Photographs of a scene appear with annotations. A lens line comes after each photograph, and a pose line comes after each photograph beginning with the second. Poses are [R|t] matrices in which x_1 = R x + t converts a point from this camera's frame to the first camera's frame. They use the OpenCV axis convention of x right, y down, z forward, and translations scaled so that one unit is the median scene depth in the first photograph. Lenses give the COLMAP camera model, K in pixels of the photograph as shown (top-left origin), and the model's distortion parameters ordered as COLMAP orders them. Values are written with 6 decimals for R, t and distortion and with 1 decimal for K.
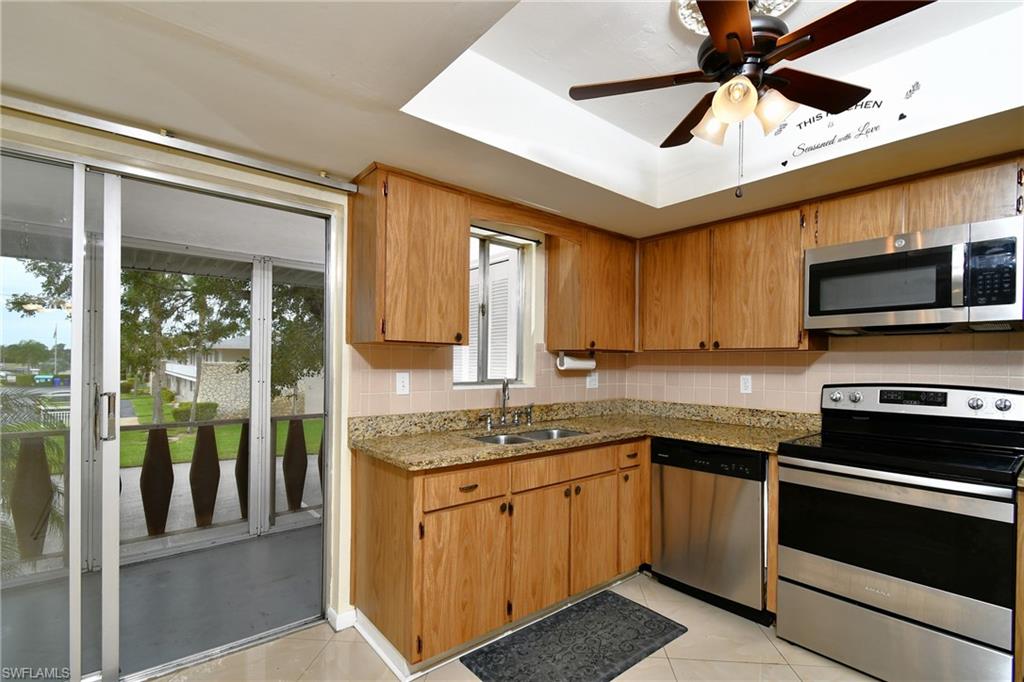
lens RADIAL K [[470.3, 0, 516.6], [0, 470.3, 364.9], [0, 0, 1]] dist [0.003226, 0.000197]
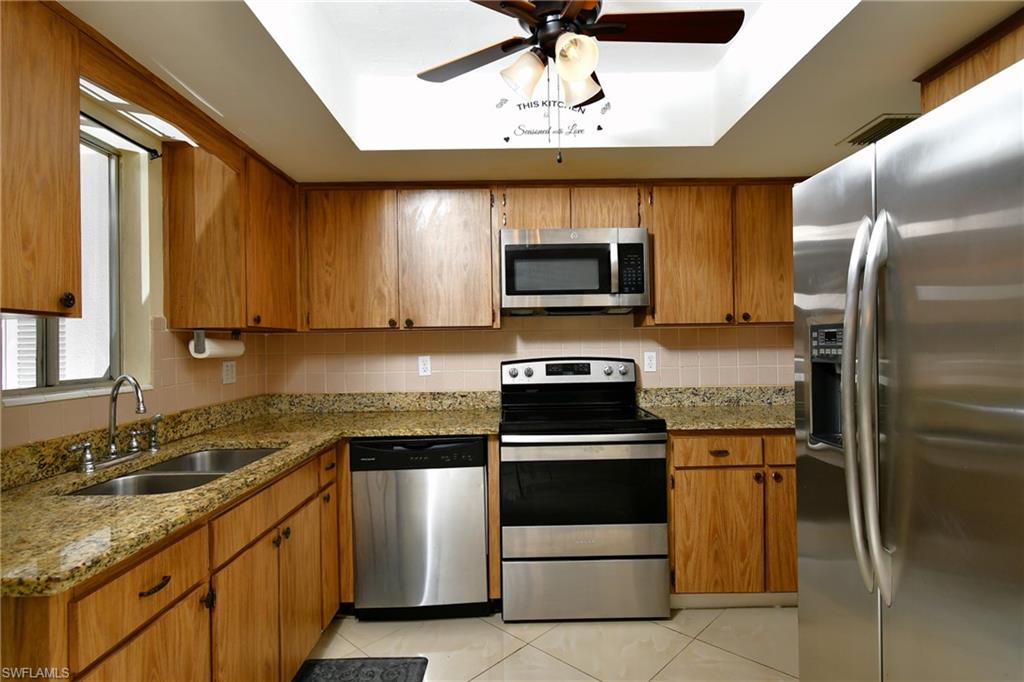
lens RADIAL K [[526.5, 0, 515.2], [0, 526.5, 341.4], [0, 0, 1]] dist [0.000674, -0.001891]
pose [[0.634194, -0.015849, 0.773012, -0.217234], [0.025102, 0.999685, -0.000097, -0.002474], [-0.772767, 0.019466, 0.634392, 0.227646]]
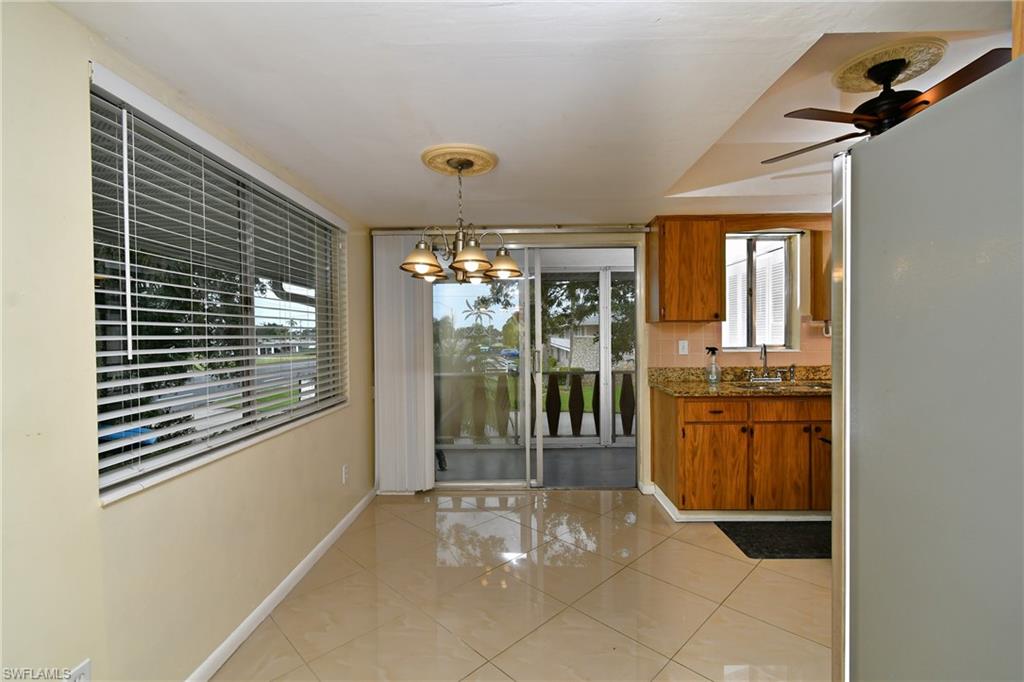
lens RADIAL K [[450.2, 0, 519.7], [0, 450.2, 341.2], [0, 0, 1]] dist [0.000462, -0.000100]
pose [[0.759591, -0.010291, -0.650319, 0.280119], [0.016969, 0.999848, 0.003997, 0.004004], [0.650179, -0.014071, 0.759650, -0.418730]]
